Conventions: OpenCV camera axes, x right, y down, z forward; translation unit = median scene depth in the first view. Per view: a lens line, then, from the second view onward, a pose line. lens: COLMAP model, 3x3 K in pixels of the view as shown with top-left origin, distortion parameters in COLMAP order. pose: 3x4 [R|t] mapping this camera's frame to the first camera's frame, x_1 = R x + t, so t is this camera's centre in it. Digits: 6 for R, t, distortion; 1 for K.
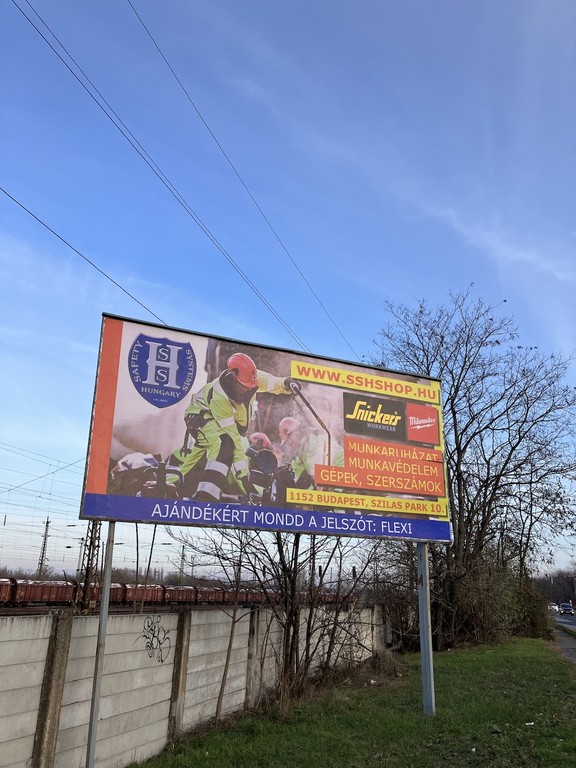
lens RADIAL K [[622.9, 0, 288.0], [0, 622.9, 384.0], [0, 0, 1]] dist [0.075840, -0.083503]
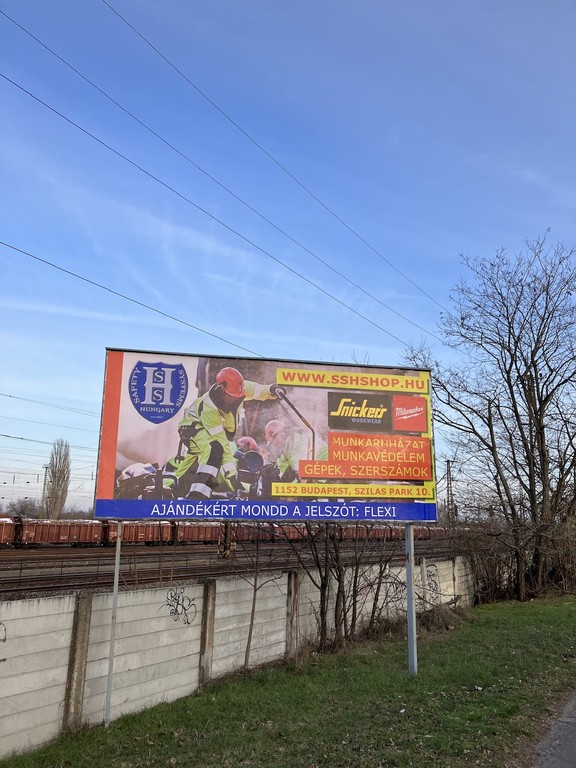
lens RADIAL K [[626.1, 0, 288.0], [0, 626.1, 384.0], [0, 0, 1]] dist [0.033158, -0.004263]
pose [[0.972948, -0.064204, -0.221922, 0.281513], [0.084500, 0.992944, 0.083198, -0.104488], [0.215014, -0.099699, 0.971509, -0.097279]]
